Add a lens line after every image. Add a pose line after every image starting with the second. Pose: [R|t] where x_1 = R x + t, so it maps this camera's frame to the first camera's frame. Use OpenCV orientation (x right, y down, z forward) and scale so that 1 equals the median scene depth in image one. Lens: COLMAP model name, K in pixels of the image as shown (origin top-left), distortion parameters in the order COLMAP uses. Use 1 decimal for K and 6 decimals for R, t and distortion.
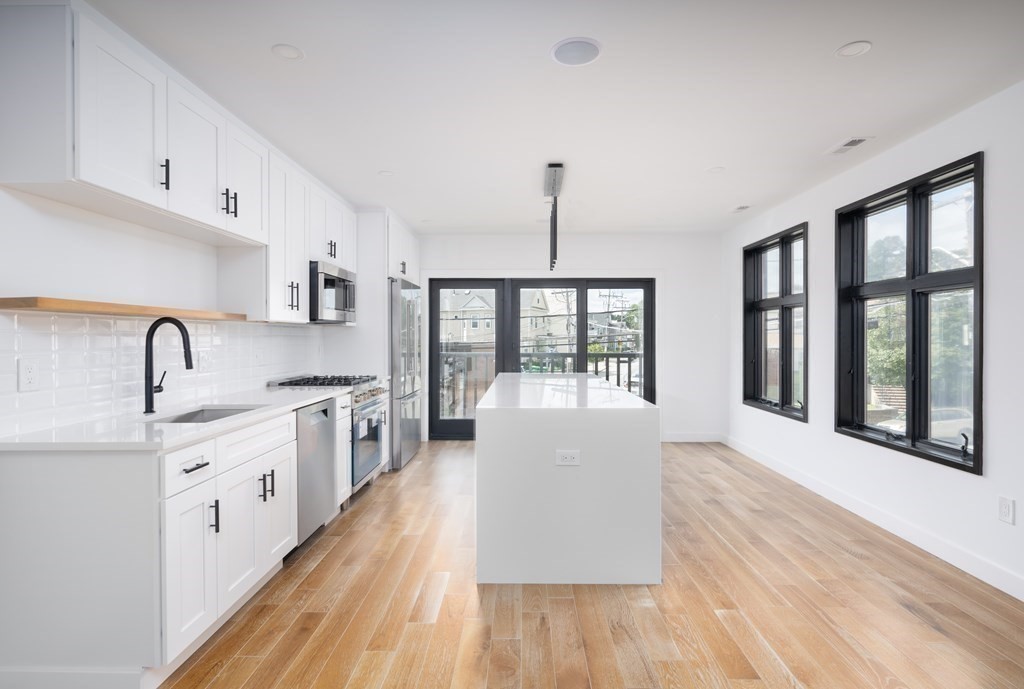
lens RADIAL K [[515.1, 0, 514.6], [0, 515.1, 339.3], [0, 0, 1]] dist [-0.001631, -0.000780]
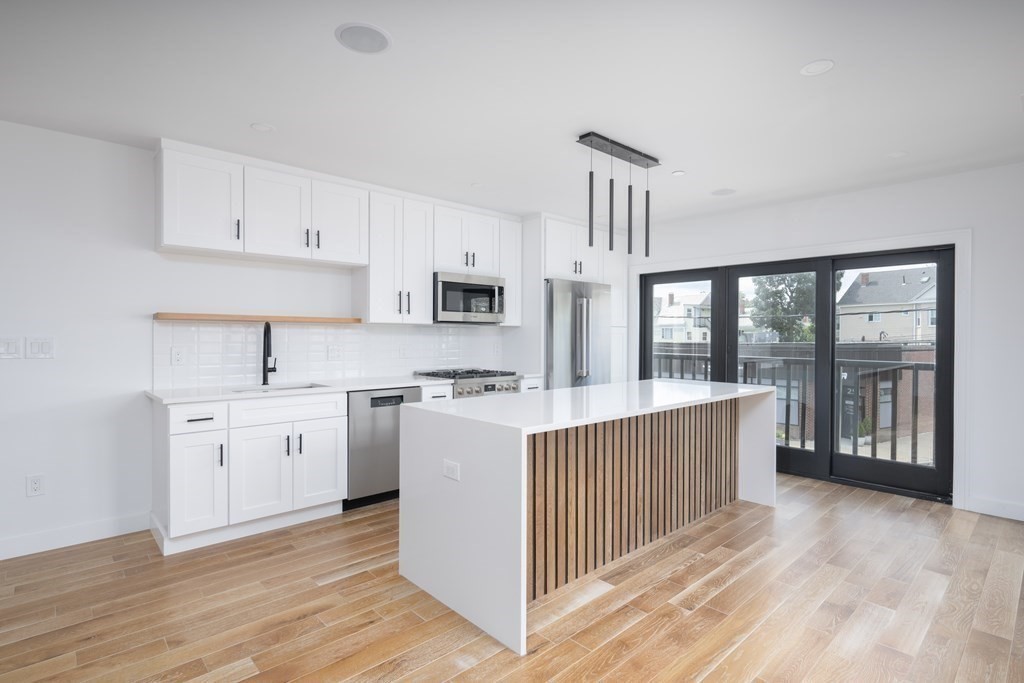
lens RADIAL K [[506.3, 0, 512.0], [0, 506.3, 341.5], [0, 0, 1]] dist [-0.003581, -0.000297]
pose [[0.686874, 0.009755, -0.726711, 0.671498], [-0.006913, 0.999952, 0.006888, -0.001116], [0.726744, 0.000292, 0.686908, 0.382306]]
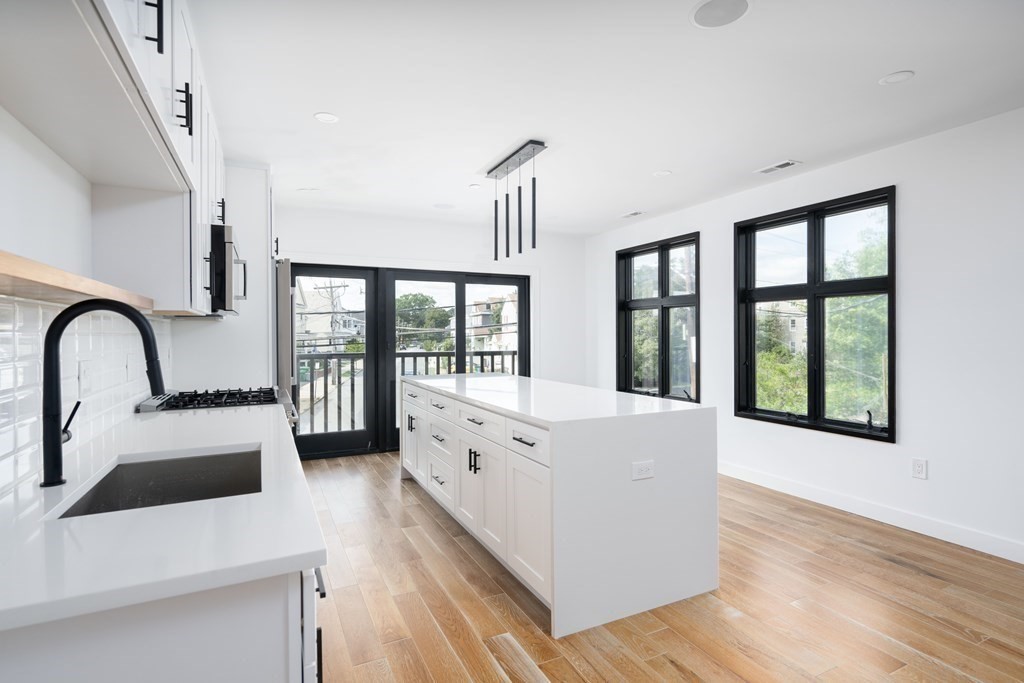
lens RADIAL K [[505.5, 0, 510.3], [0, 505.5, 336.9], [0, 0, 1]] dist [-0.000074, 0.000143]
pose [[0.894074, -0.006048, 0.447879, -0.402436], [0.005952, 0.999981, 0.001622, -0.001958], [-0.447881, 0.001215, 0.894093, 0.263468]]
